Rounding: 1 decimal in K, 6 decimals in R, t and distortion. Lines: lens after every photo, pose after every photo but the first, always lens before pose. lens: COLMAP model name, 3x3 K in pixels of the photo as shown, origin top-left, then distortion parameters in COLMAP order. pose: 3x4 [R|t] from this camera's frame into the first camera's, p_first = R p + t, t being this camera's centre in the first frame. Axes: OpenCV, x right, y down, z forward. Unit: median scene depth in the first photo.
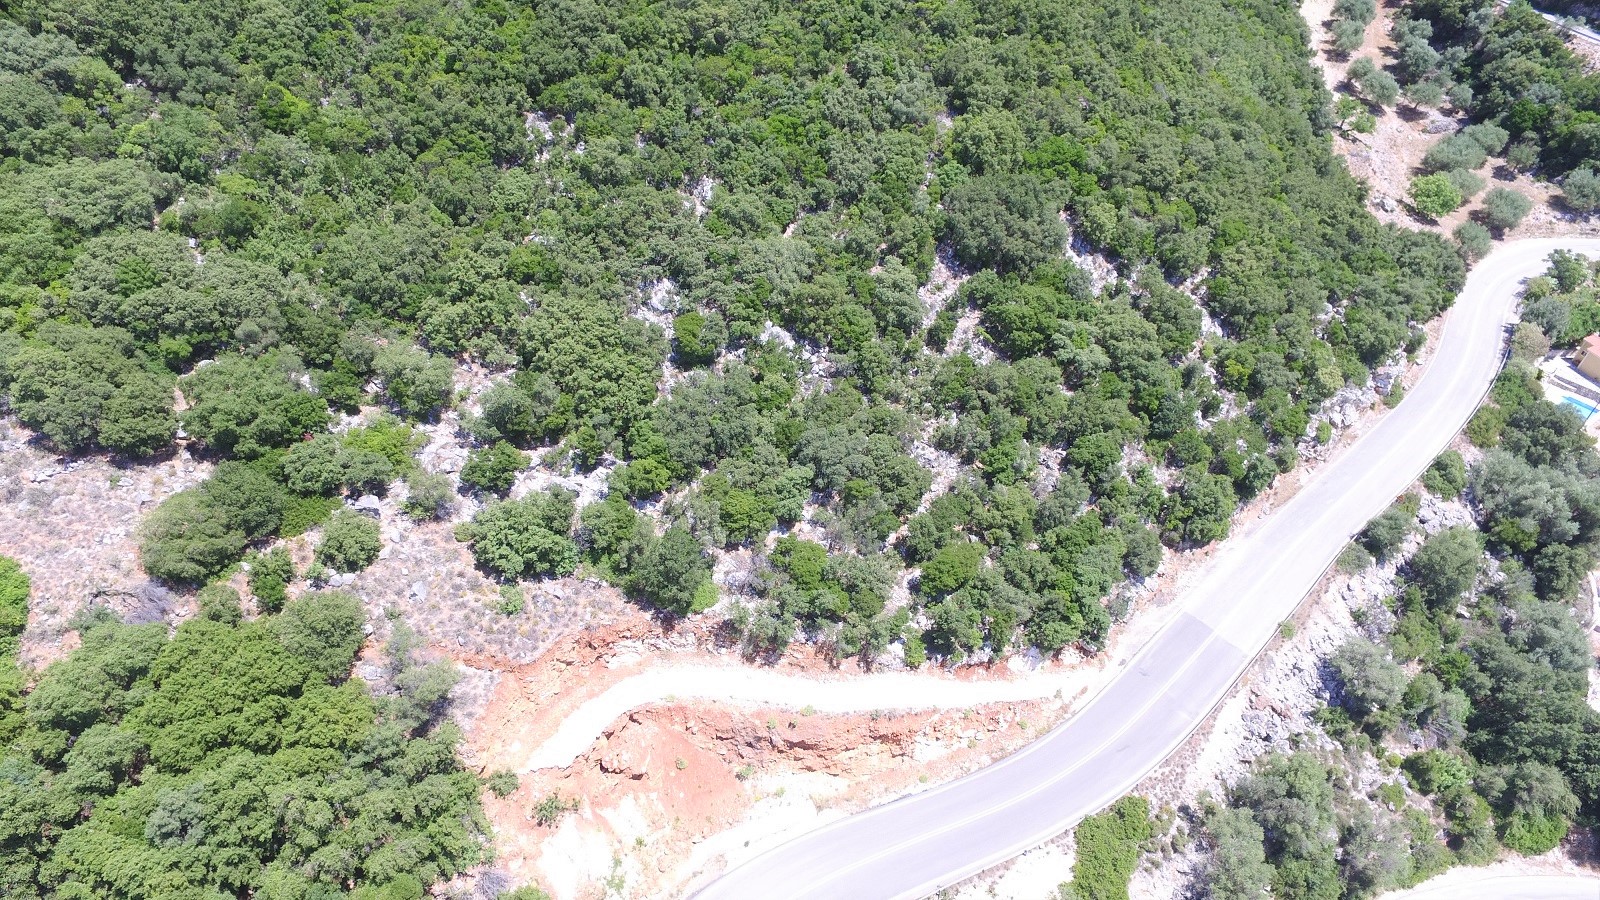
lens RADIAL K [[929.9, 0, 795.0], [0, 929.9, 467.1], [0, 0, 1]] dist [-0.012671, 0.015872]
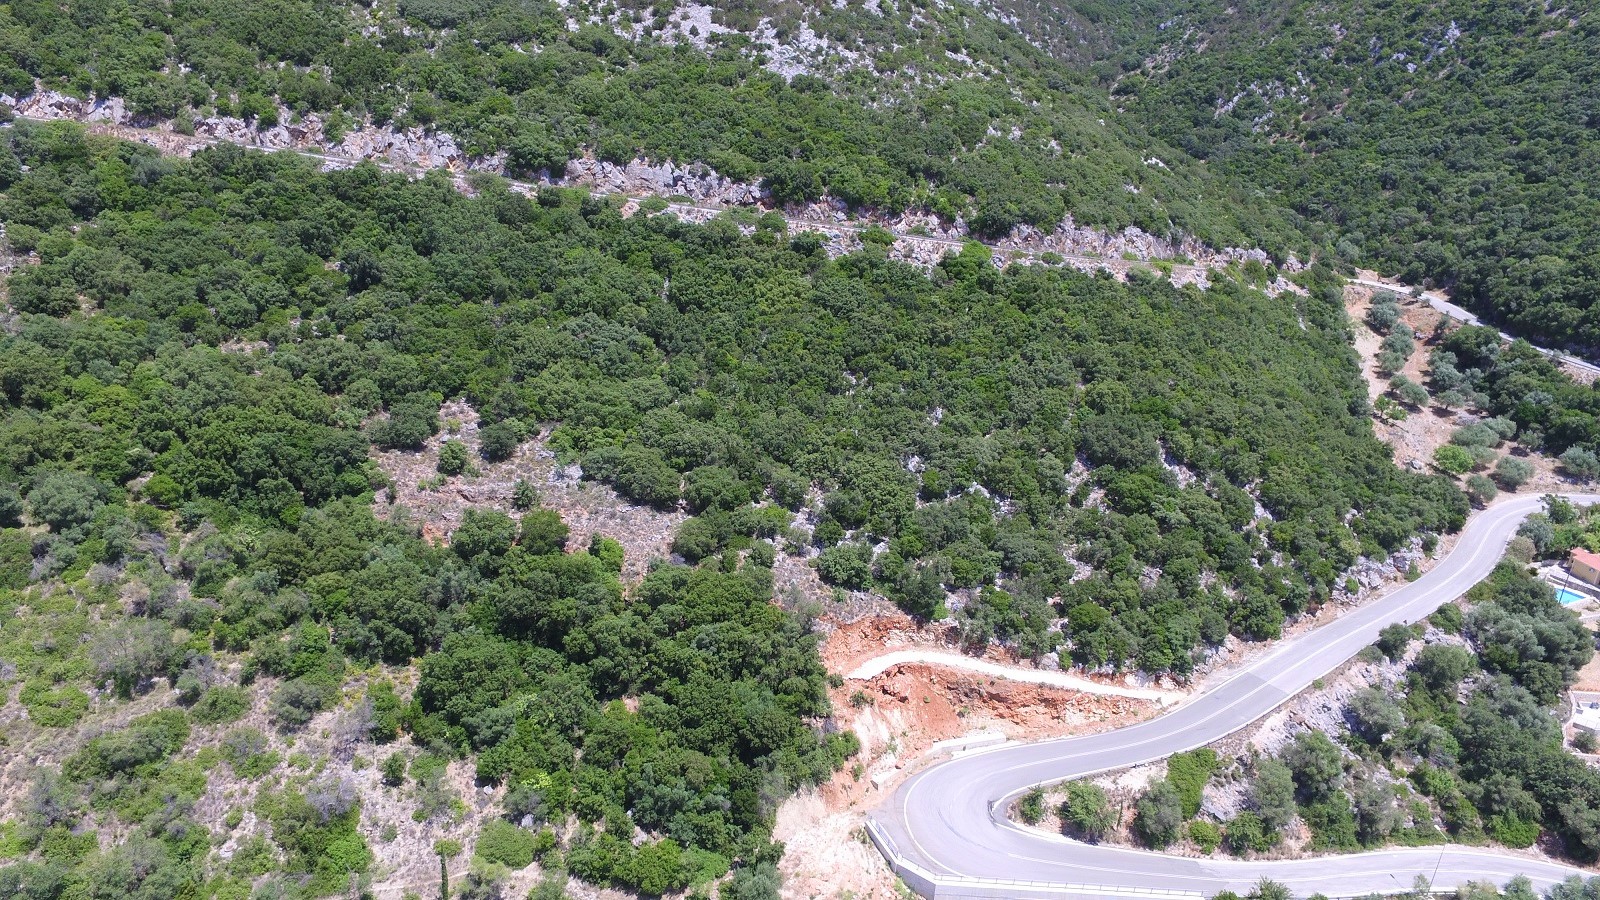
lens RADIAL K [[929.9, 0, 795.0], [0, 929.9, 467.1], [0, 0, 1]] dist [-0.012671, 0.015872]
pose [[0.986690, 0.032399, -0.159354, -0.087079], [-0.085578, 0.936730, -0.339432, 0.443970], [0.138275, 0.348551, 0.927034, -0.670462]]
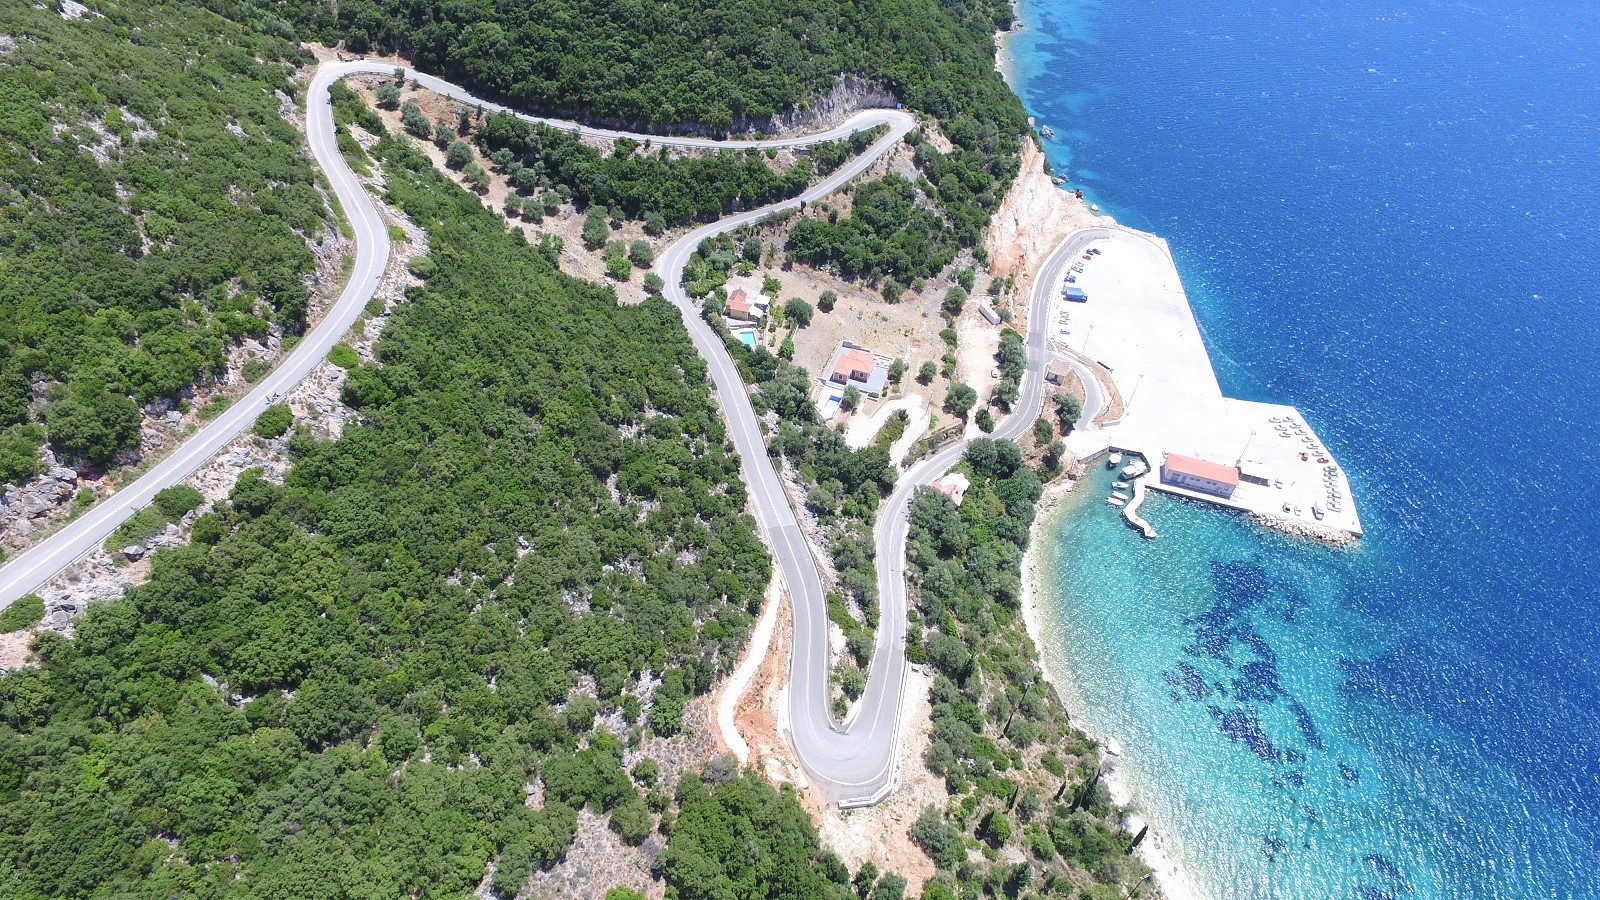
lens RADIAL K [[938.9, 0, 795.3], [0, 938.9, 457.0], [0, 0, 1]] dist [0.004174, 0.001383]
pose [[0.415412, -0.635836, 0.650496, -1.043065], [0.531868, 0.749920, 0.393365, -0.930727], [-0.737936, 0.182570, 0.649707, -0.675413]]
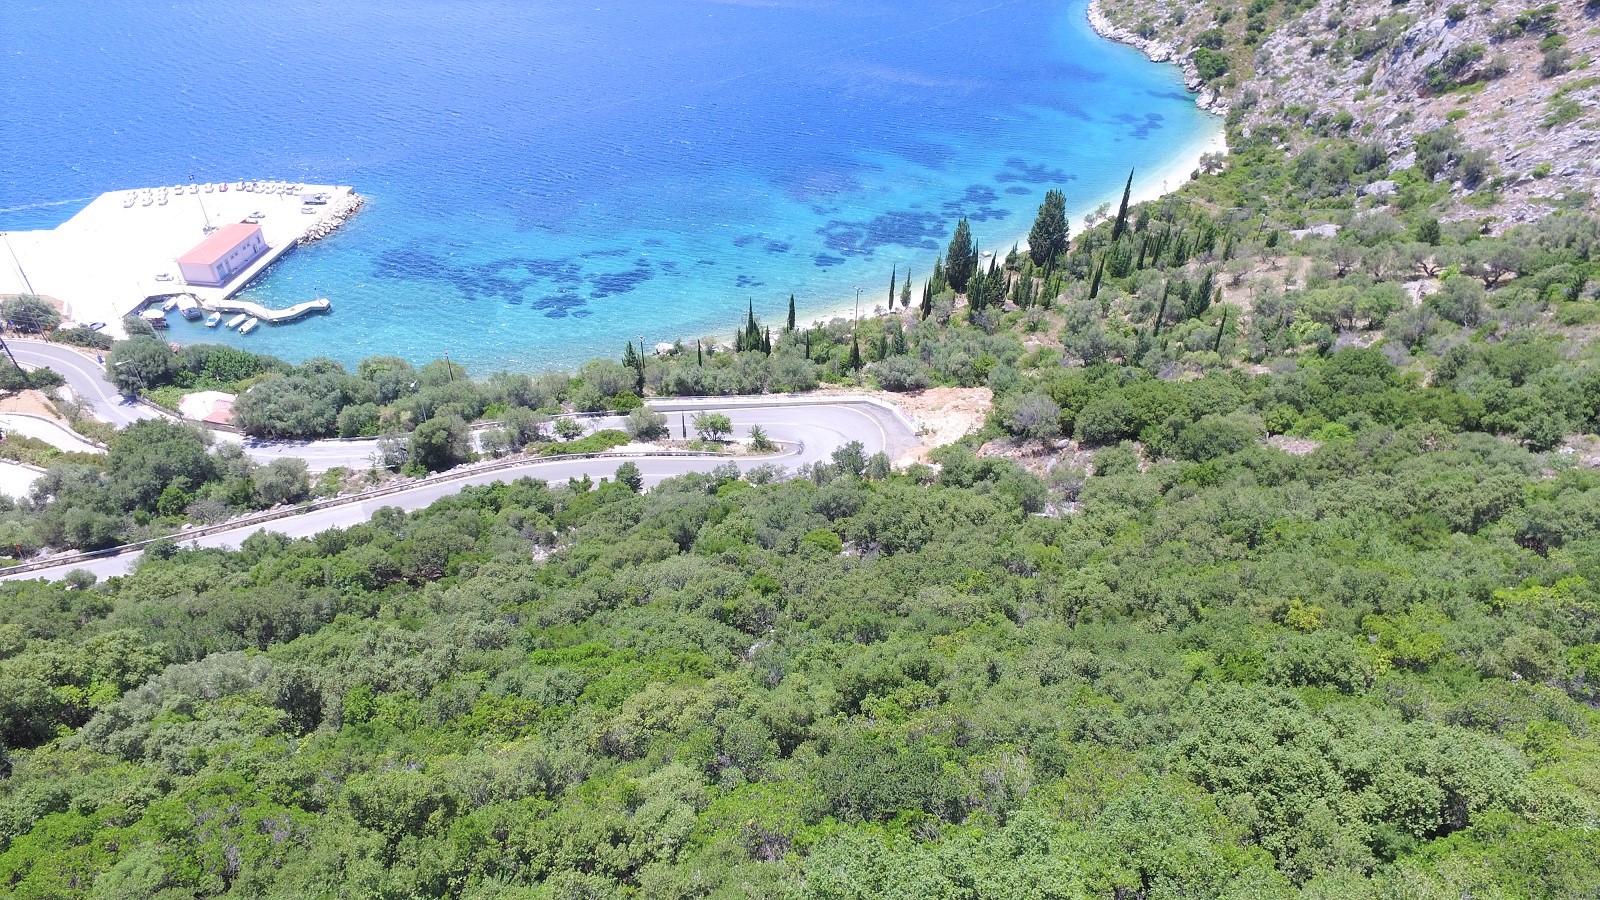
lens RADIAL K [[946.4, 0, 795.1], [0, 946.4, 472.6], [0, 0, 1]] dist [-0.013318, 0.018480]
pose [[-0.969676, -0.215588, 0.115111, -0.172282], [0.062033, 0.238461, 0.969169, -0.941453], [-0.236391, 0.946920, -0.217857, 1.108308]]
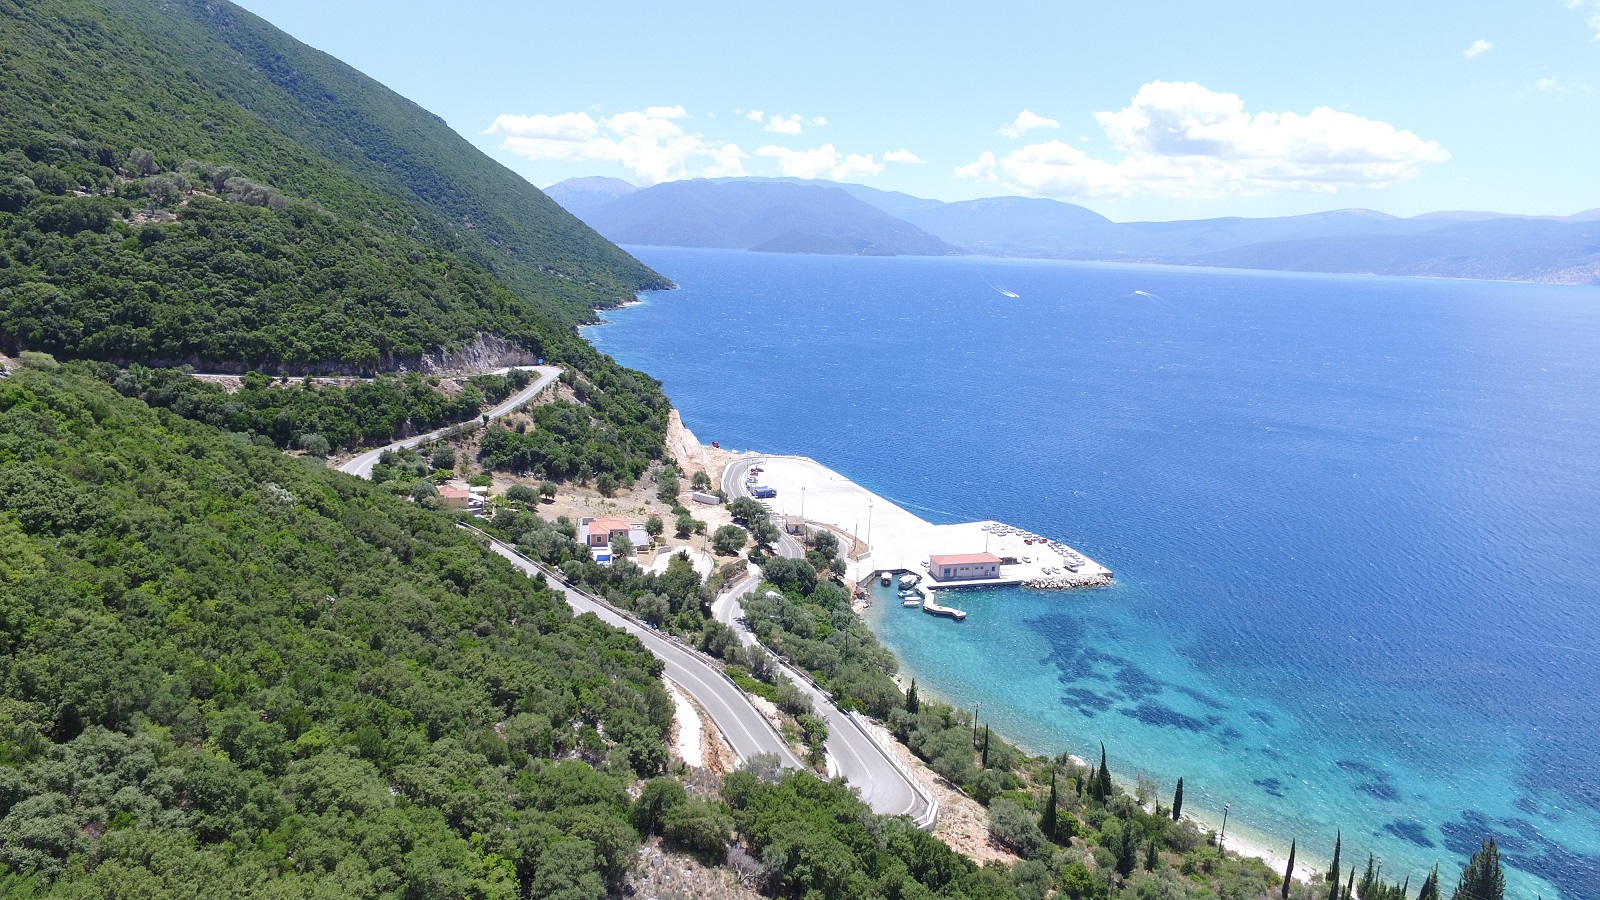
lens RADIAL K [[938.9, 0, 795.3], [0, 938.9, 457.0], [0, 0, 1]] dist [0.004174, 0.001383]
pose [[-0.100536, -0.296473, 0.949735, -1.317151], [0.591935, 0.749426, 0.296604, -0.467096], [-0.799691, 0.592001, 0.100149, 0.330924]]
